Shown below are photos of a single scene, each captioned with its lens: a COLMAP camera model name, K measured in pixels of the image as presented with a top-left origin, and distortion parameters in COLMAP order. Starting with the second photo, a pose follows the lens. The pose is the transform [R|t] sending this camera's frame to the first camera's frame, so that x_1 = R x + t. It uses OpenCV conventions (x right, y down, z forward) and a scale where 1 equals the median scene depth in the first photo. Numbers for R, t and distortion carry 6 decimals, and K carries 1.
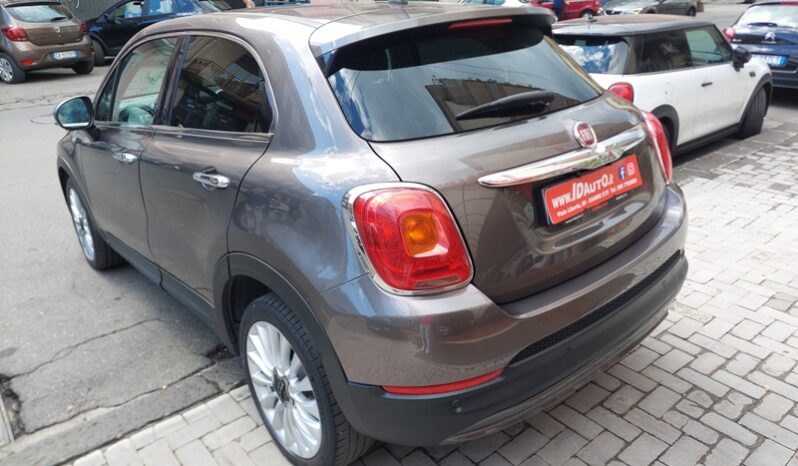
lens RADIAL K [[566.0, 0, 400.3], [0, 566.0, 225.2], [0, 0, 1]] dist [0.066353, -0.062268]
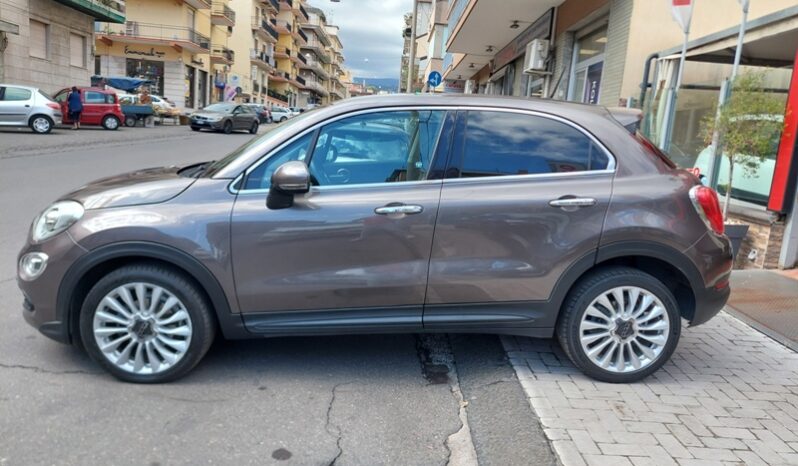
lens RADIAL K [[573.1, 0, 394.5], [0, 573.1, 232.4], [0, 0, 1]] dist [0.069414, -0.083739]
pose [[0.620580, -0.081596, 0.779886, -1.674624], [0.212996, 0.974718, -0.067508, -0.003248], [-0.754661, 0.208006, 0.622271, 0.390588]]
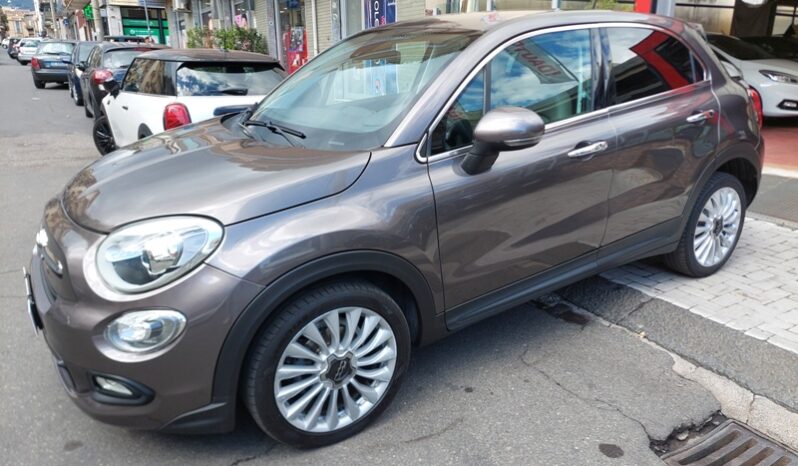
lens RADIAL K [[576.7, 0, 400.4], [0, 576.7, 230.6], [0, 0, 1]] dist [0.067720, -0.081464]
pose [[0.130741, -0.273812, 0.952856, -1.860013], [0.364168, 0.907182, 0.210719, -0.395414], [-0.922111, 0.319450, 0.218319, 1.379112]]
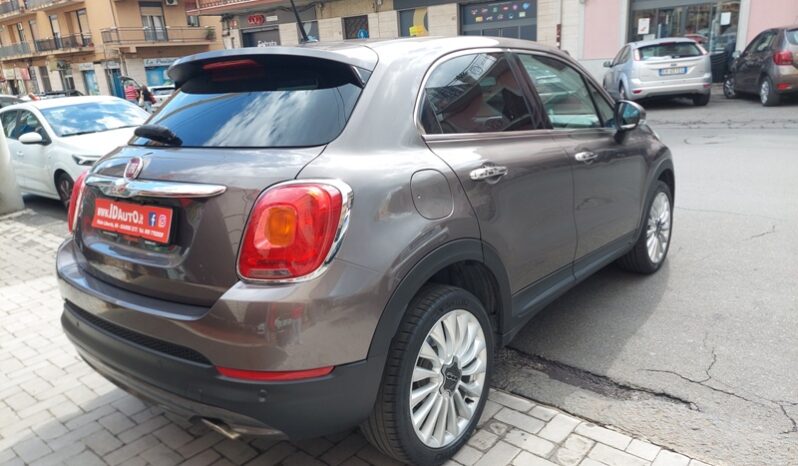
lens RADIAL K [[570.7, 0, 401.6], [0, 570.7, 226.7], [0, 0, 1]] dist [0.056982, -0.080715]
pose [[0.177724, 0.274621, -0.944985, 1.221455], [-0.300900, 0.929446, 0.213515, -0.365951], [0.936949, 0.246399, 0.247819, 1.014402]]
